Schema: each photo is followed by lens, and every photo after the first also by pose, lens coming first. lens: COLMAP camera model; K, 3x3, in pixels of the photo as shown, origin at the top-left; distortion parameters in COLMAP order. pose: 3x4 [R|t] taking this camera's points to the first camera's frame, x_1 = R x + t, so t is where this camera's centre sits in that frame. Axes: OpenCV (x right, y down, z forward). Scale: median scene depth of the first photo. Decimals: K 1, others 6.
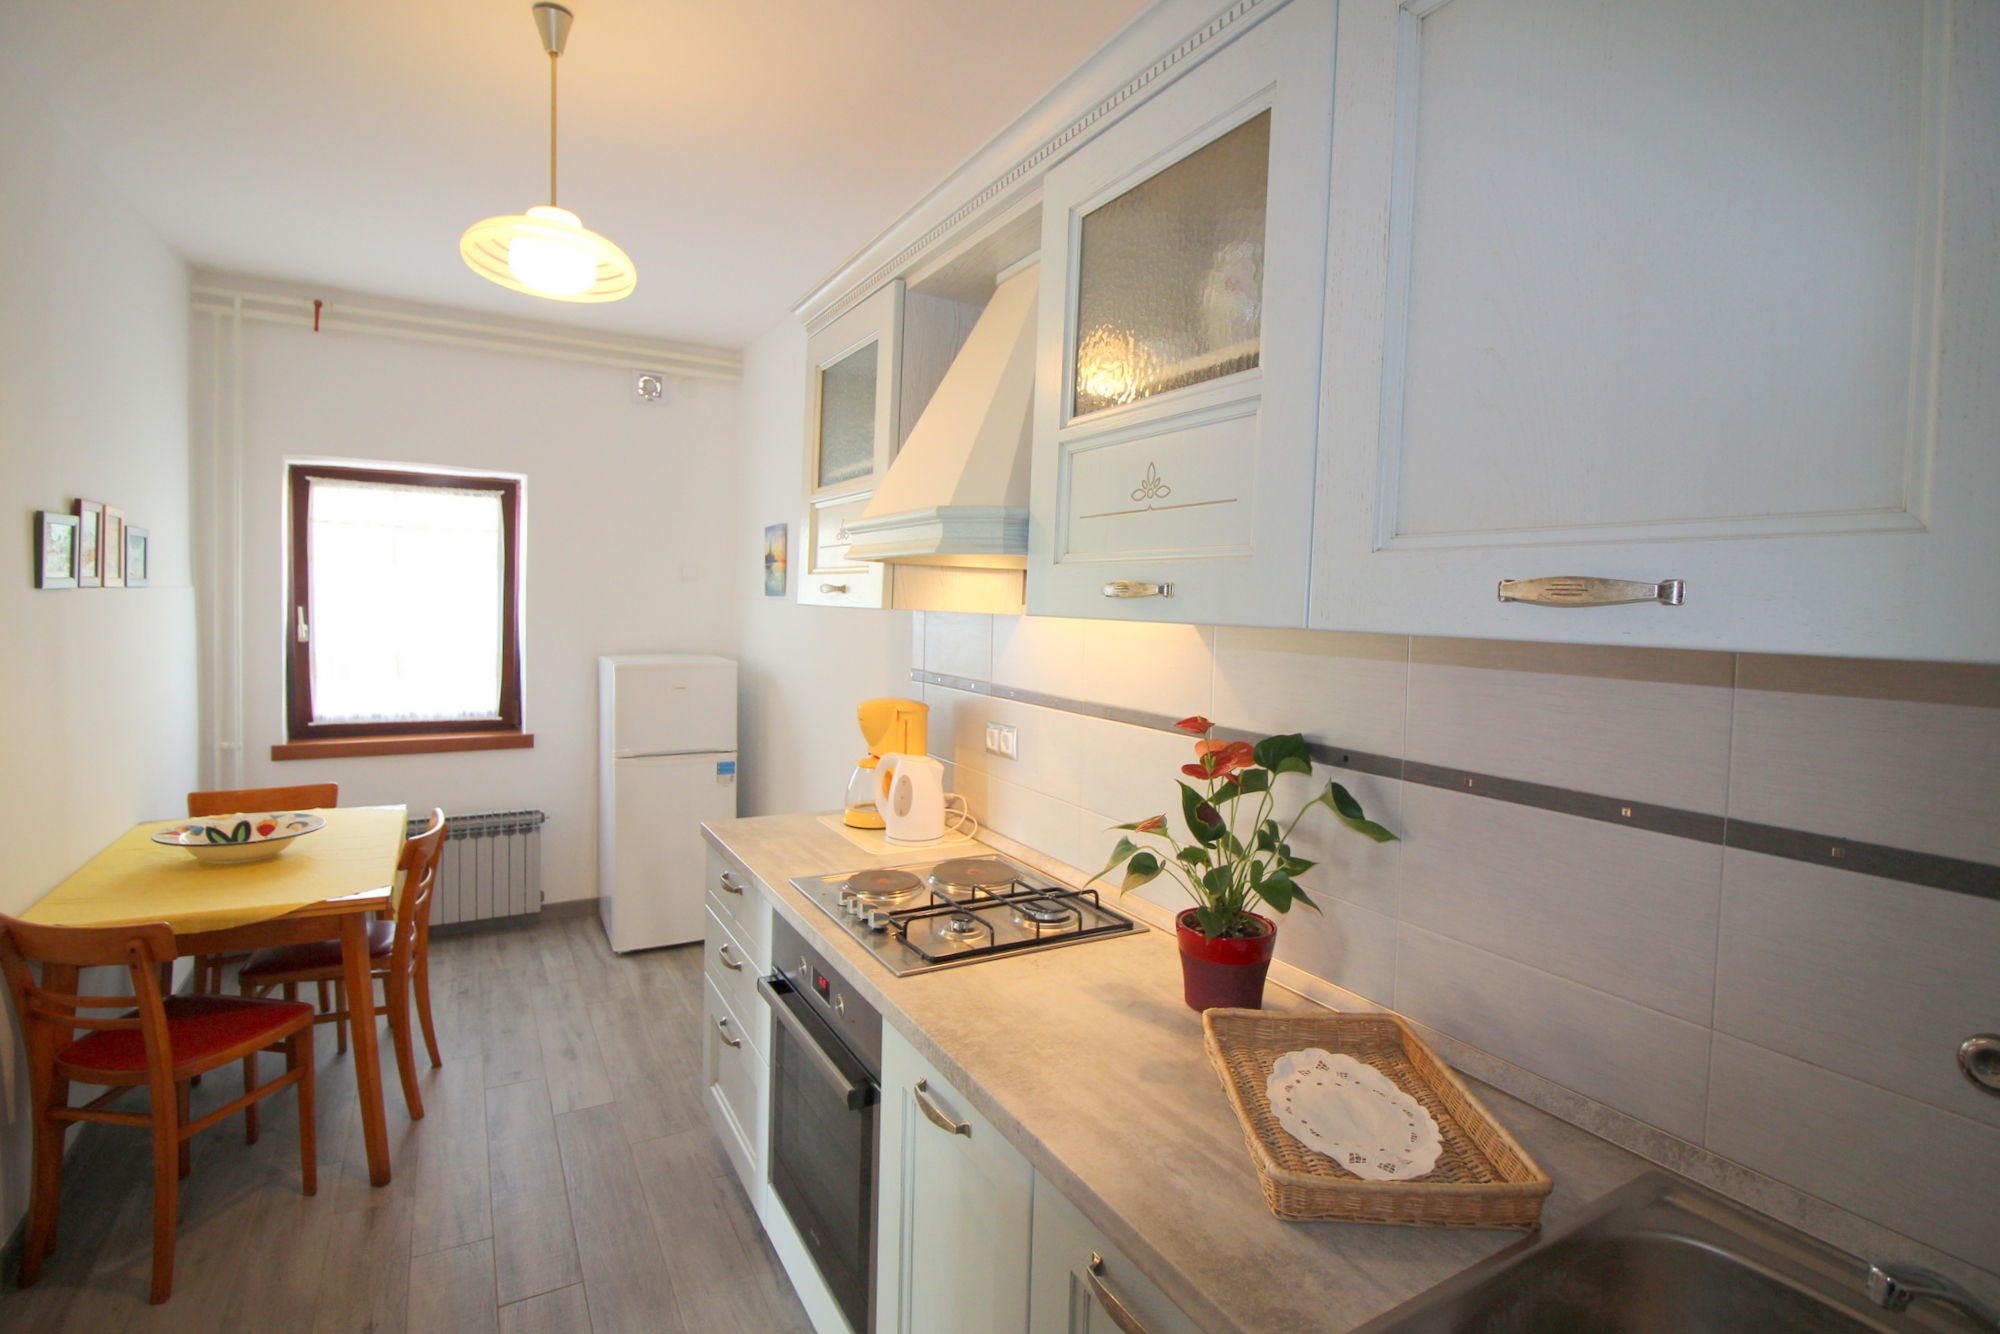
lens RADIAL K [[950.4, 0, 1010.0], [0, 950.4, 657.2], [0, 0, 1]] dist [0.001237, -0.017829]
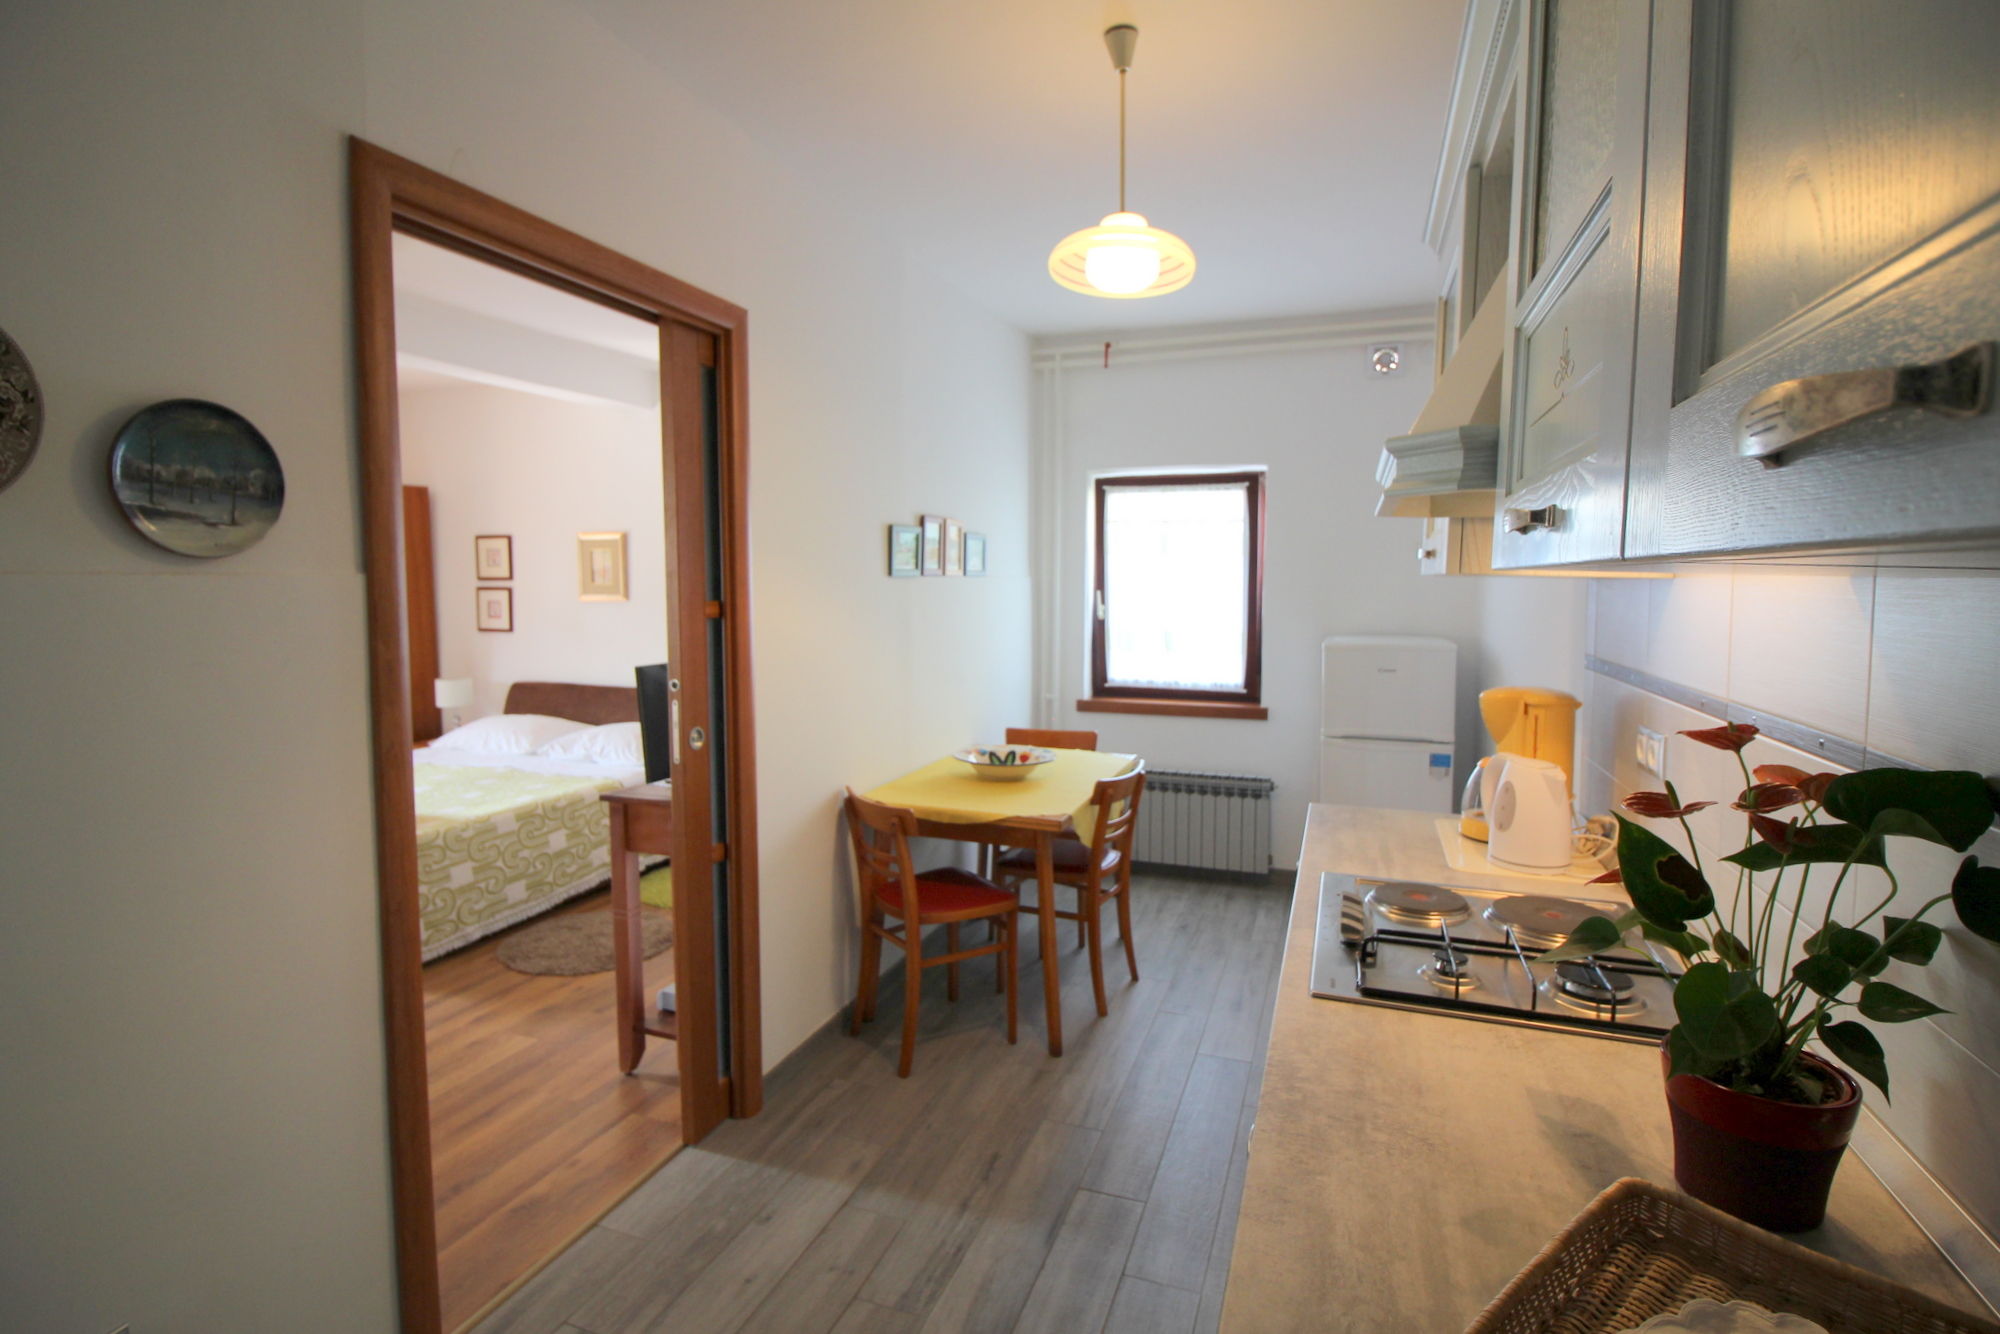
lens RADIAL K [[950.4, 0, 1010.0], [0, 950.4, 657.2], [0, 0, 1]] dist [0.001237, -0.017829]
pose [[0.640915, 0.037736, -0.766684, 0.175301], [-0.029916, 0.999260, 0.024175, 0.008991], [0.767029, 0.007442, 0.641569, 0.118280]]
